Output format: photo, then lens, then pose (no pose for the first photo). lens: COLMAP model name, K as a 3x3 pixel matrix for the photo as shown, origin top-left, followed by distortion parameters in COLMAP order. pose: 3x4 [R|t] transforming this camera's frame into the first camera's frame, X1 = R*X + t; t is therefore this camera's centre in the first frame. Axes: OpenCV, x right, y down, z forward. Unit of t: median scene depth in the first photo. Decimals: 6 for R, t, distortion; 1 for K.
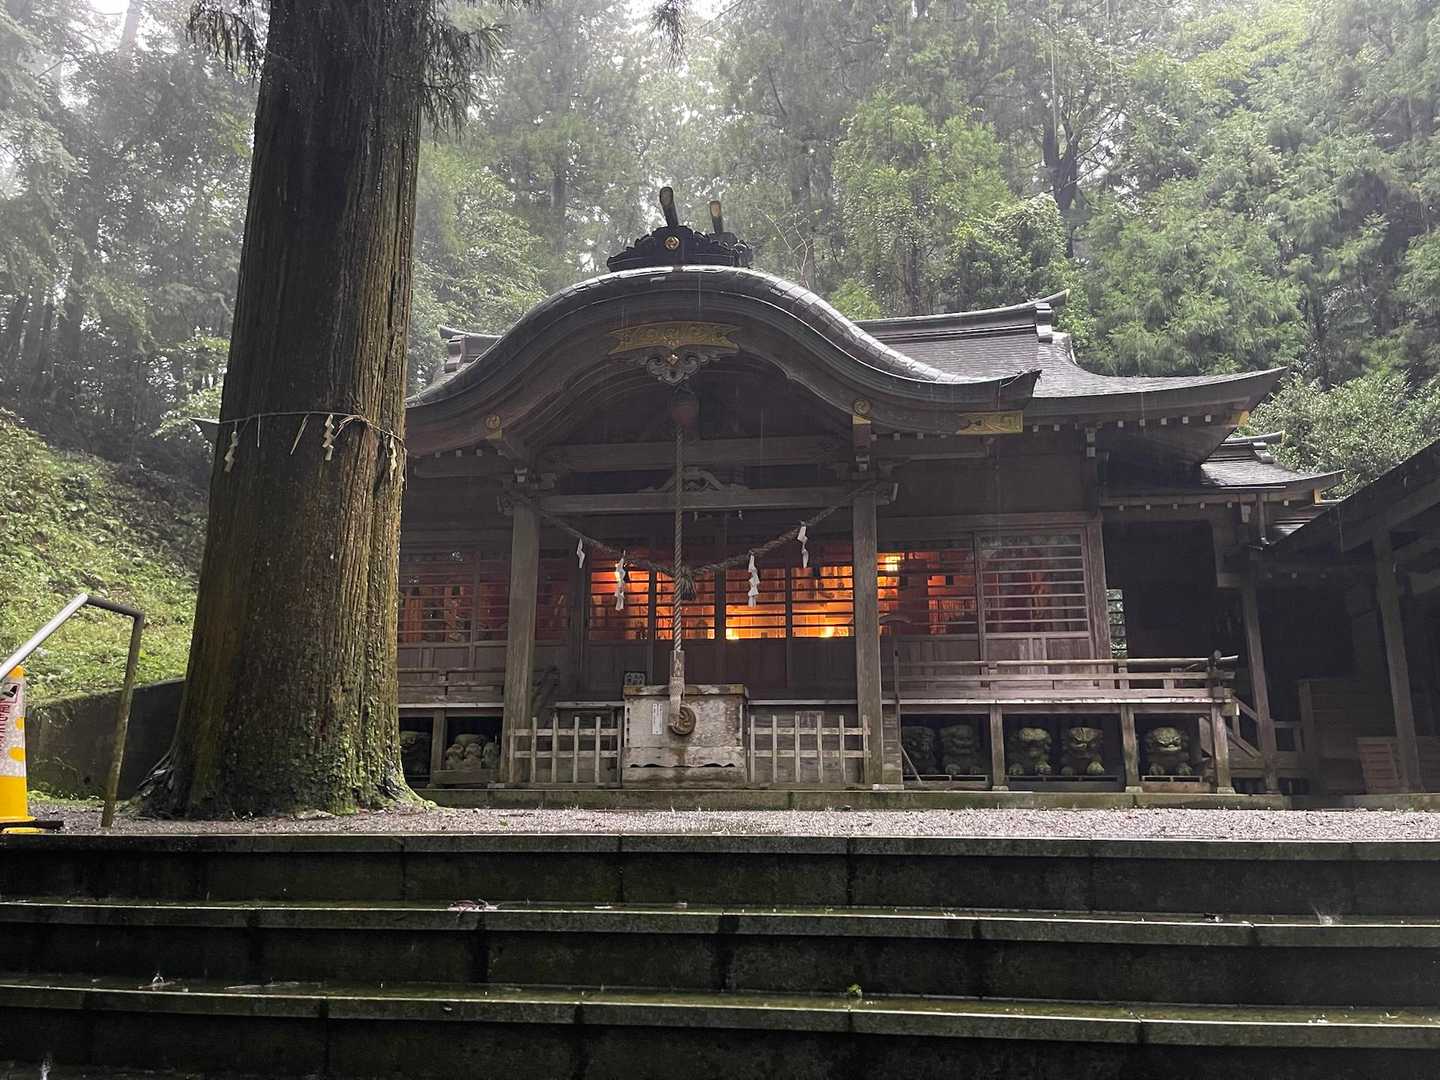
lens RADIAL K [[1105.0, 0, 709.8], [0, 1105.0, 527.7], [0, 0, 1]] dist [0.029521, -0.052513]
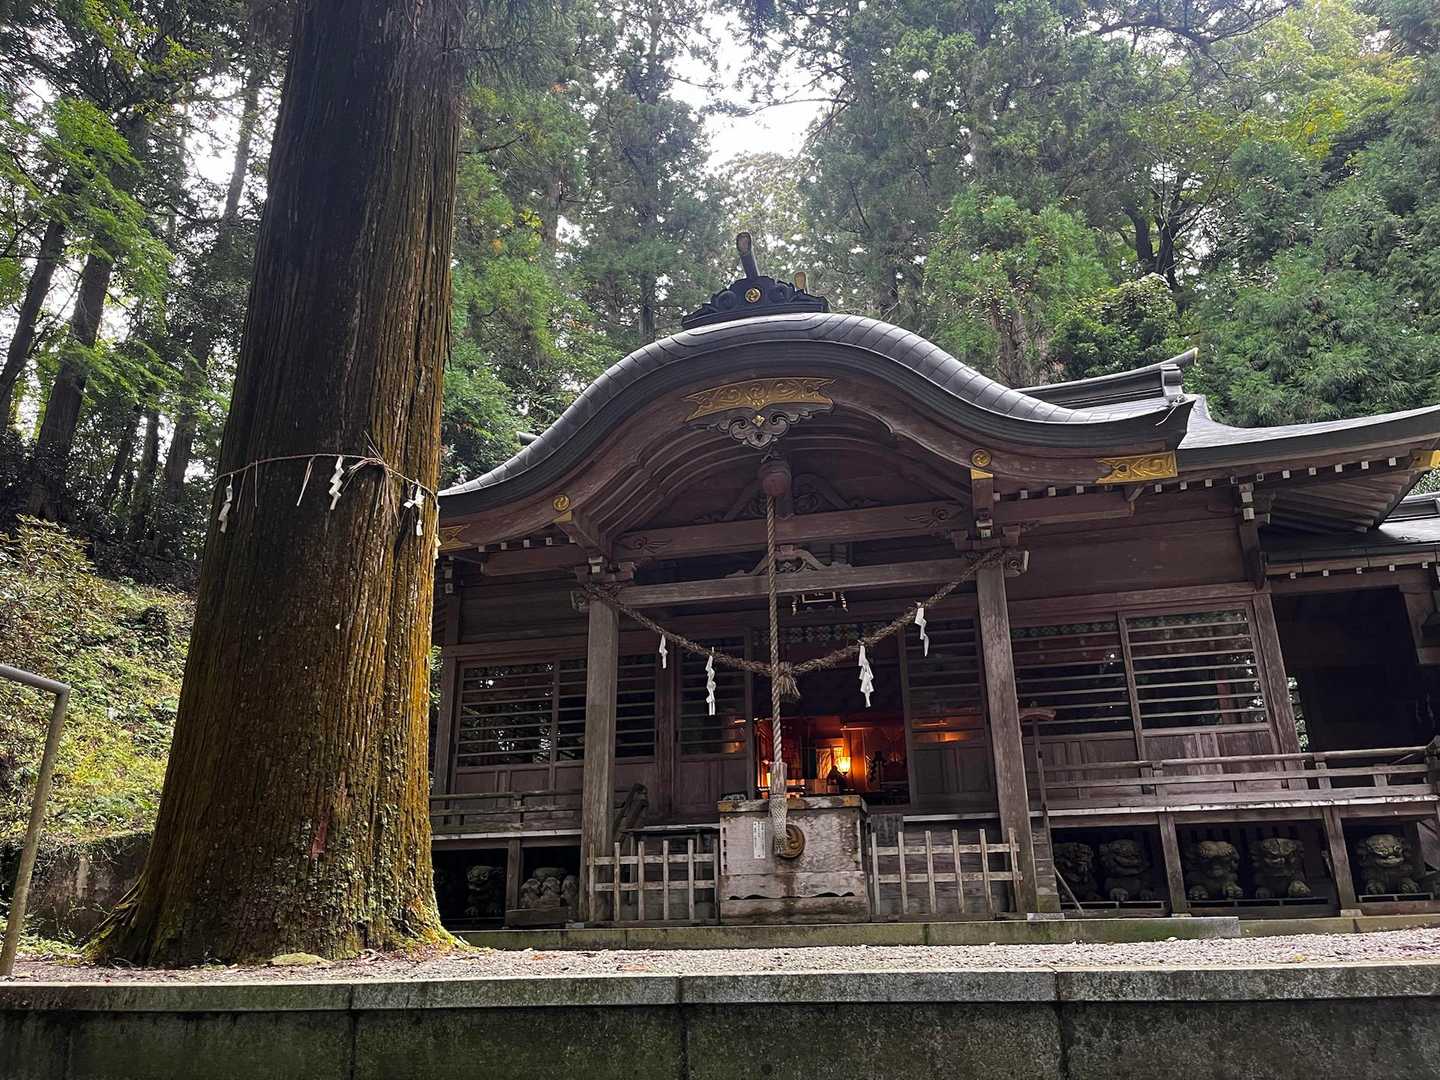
lens RADIAL K [[1105.0, 0, 720.3], [0, 1105.0, 530.0], [0, 0, 1]] dist [0.029521, -0.052513]
pose [[0.995616, -0.049879, -0.079130, 0.001402], [0.040073, 0.991843, -0.120998, 0.037875], [0.084520, 0.117297, 0.989494, 0.127729]]
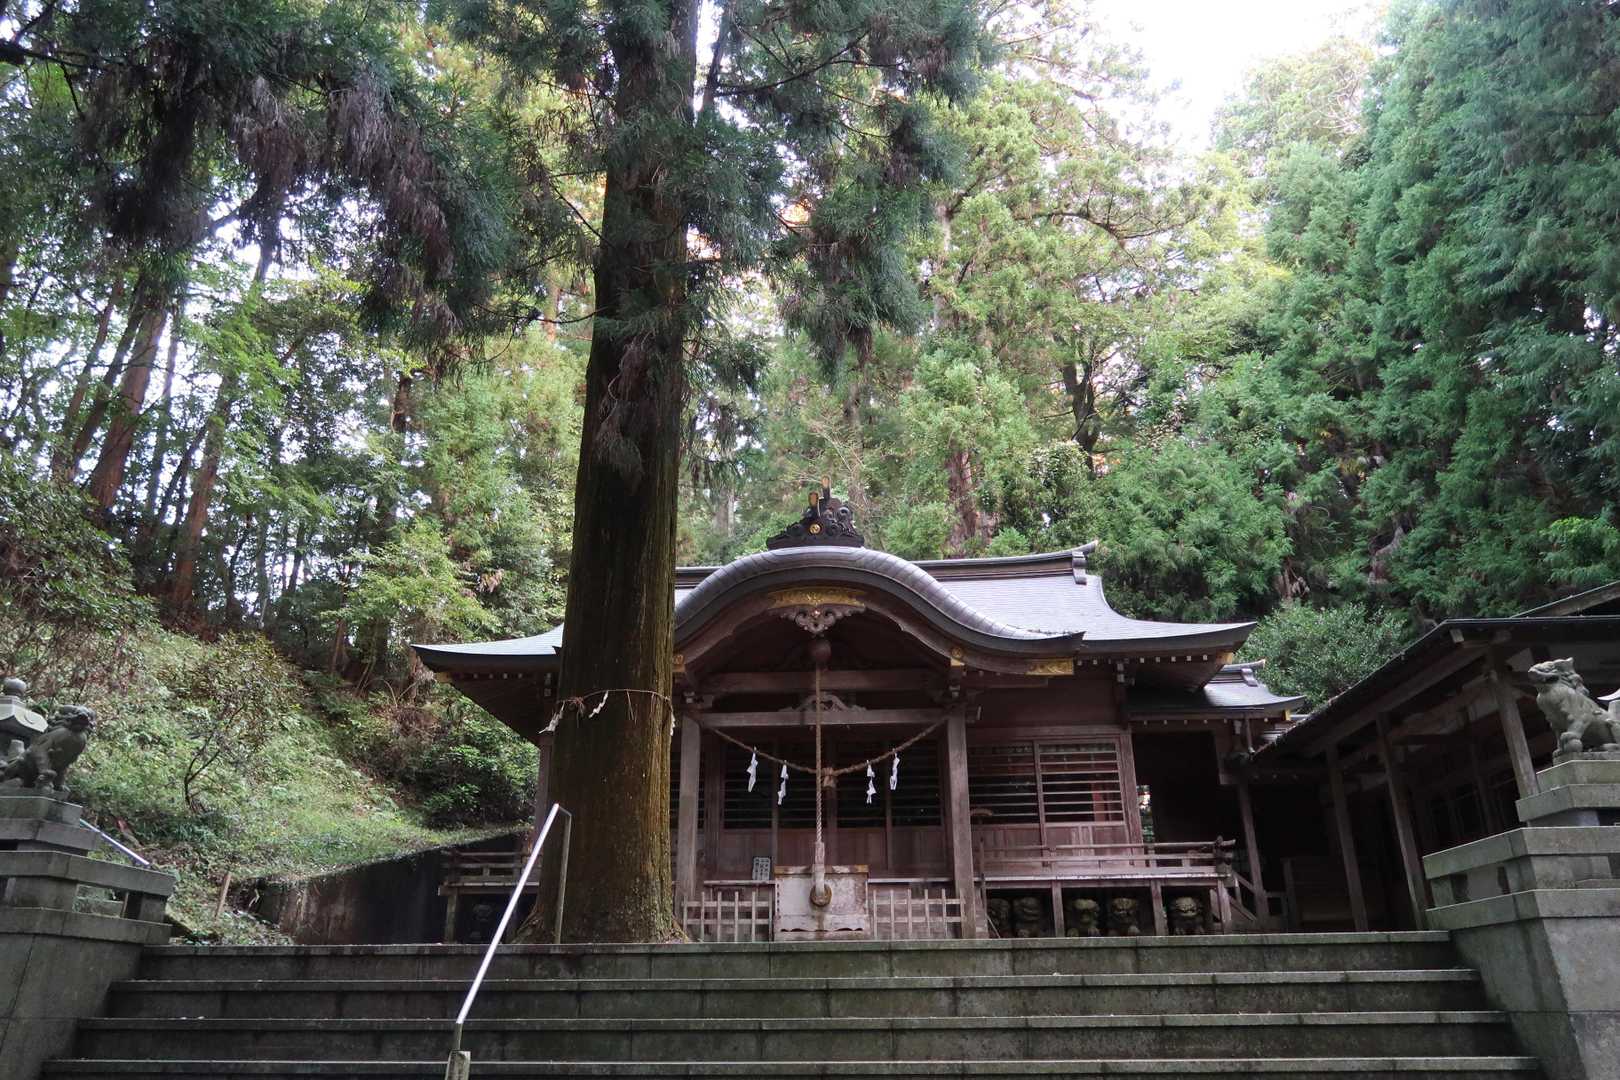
lens RADIAL K [[1125.6, 0, 808.7], [0, 1125.6, 503.0], [0, 0, 1]] dist [-0.037286, 0.001905]
pose [[0.997677, 0.019179, 0.065371, -0.127217], [-0.007268, 0.984045, -0.177774, -0.039940], [-0.067738, 0.176886, 0.981898, -0.346937]]
